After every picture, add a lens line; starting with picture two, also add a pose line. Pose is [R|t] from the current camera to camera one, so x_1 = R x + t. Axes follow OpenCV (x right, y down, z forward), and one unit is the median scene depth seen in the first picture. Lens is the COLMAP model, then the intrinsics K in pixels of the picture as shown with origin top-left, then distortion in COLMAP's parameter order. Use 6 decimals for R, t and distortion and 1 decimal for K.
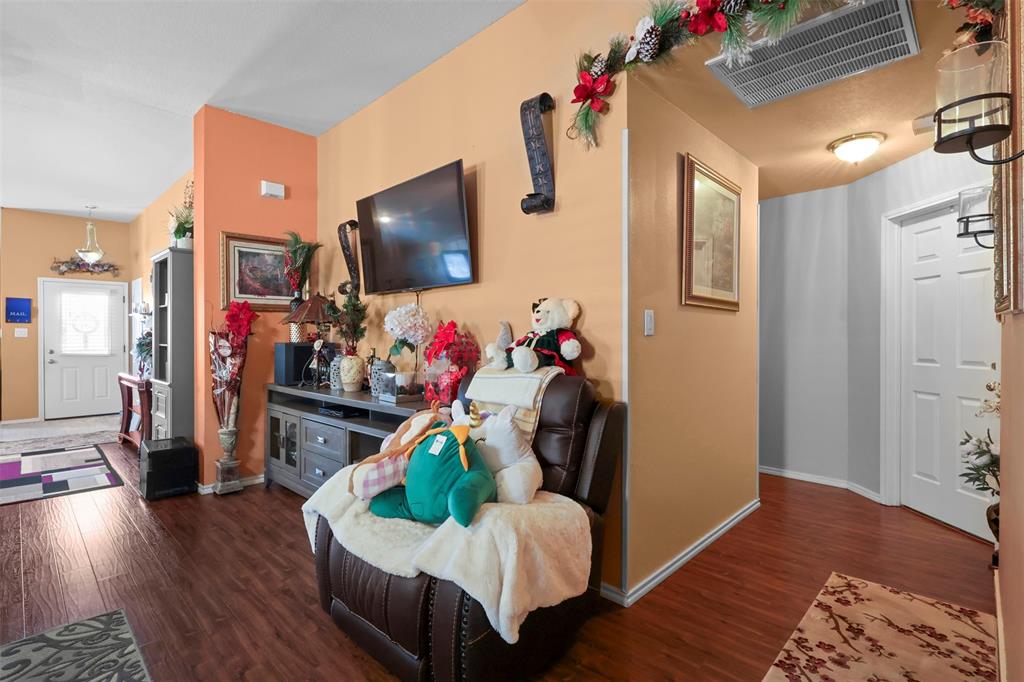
lens RADIAL K [[481.1, 0, 515.0], [0, 481.1, 342.4], [0, 0, 1]] dist [0.001915, -0.000044]
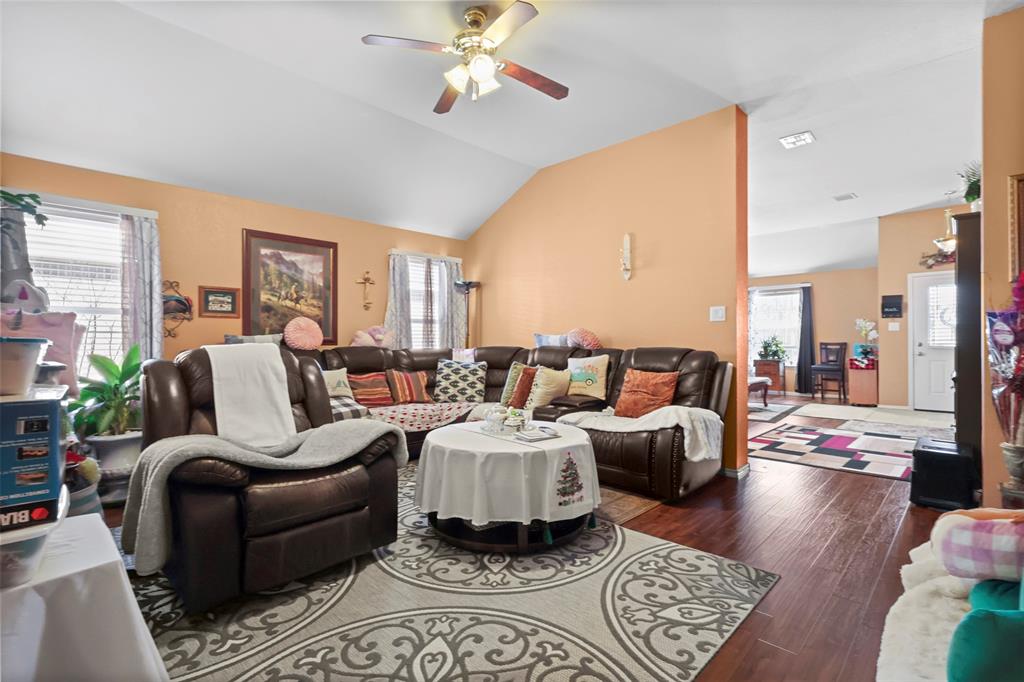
lens RADIAL K [[481.1, 0, 513.0], [0, 481.1, 341.8], [0, 0, 1]] dist [0.001915, -0.000044]
pose [[0.001943, 0.002499, -0.999995, 0.073865], [-0.001454, 0.999996, 0.002496, 0.013145], [0.999997, 0.001449, 0.001947, 0.132677]]
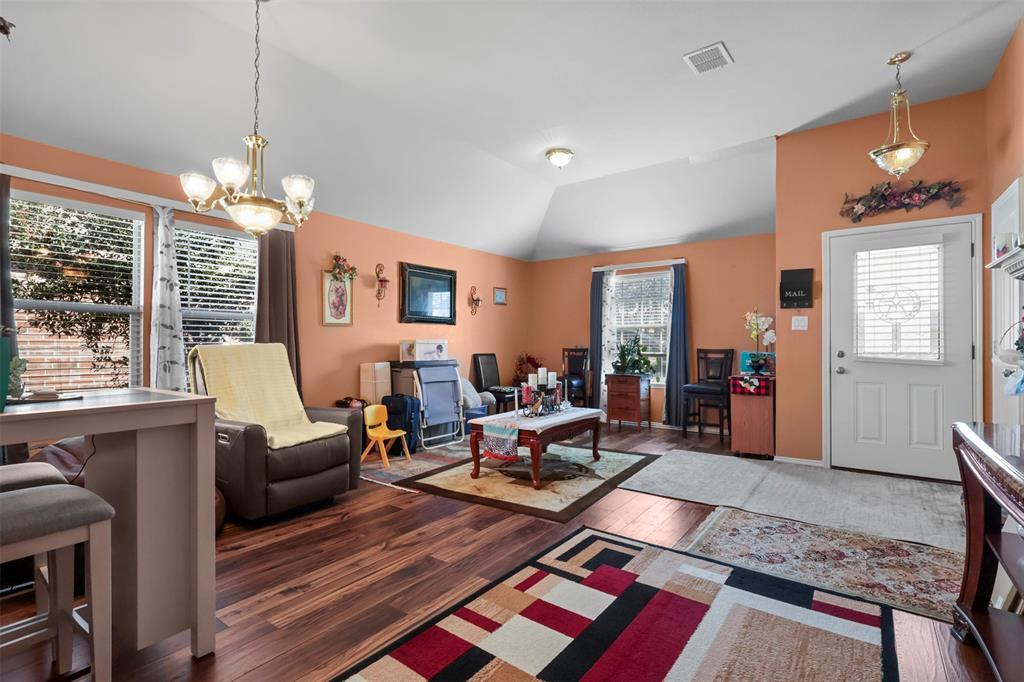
lens RADIAL K [[481.1, 0, 513.3], [0, 481.1, 340.5], [0, 0, 1]] dist [0.001915, -0.000044]
pose [[0.128297, -0.003421, -0.991730, -0.450981], [-0.009714, 0.999942, -0.004706, 0.009791], [0.991688, 0.010237, 0.128257, 0.555272]]
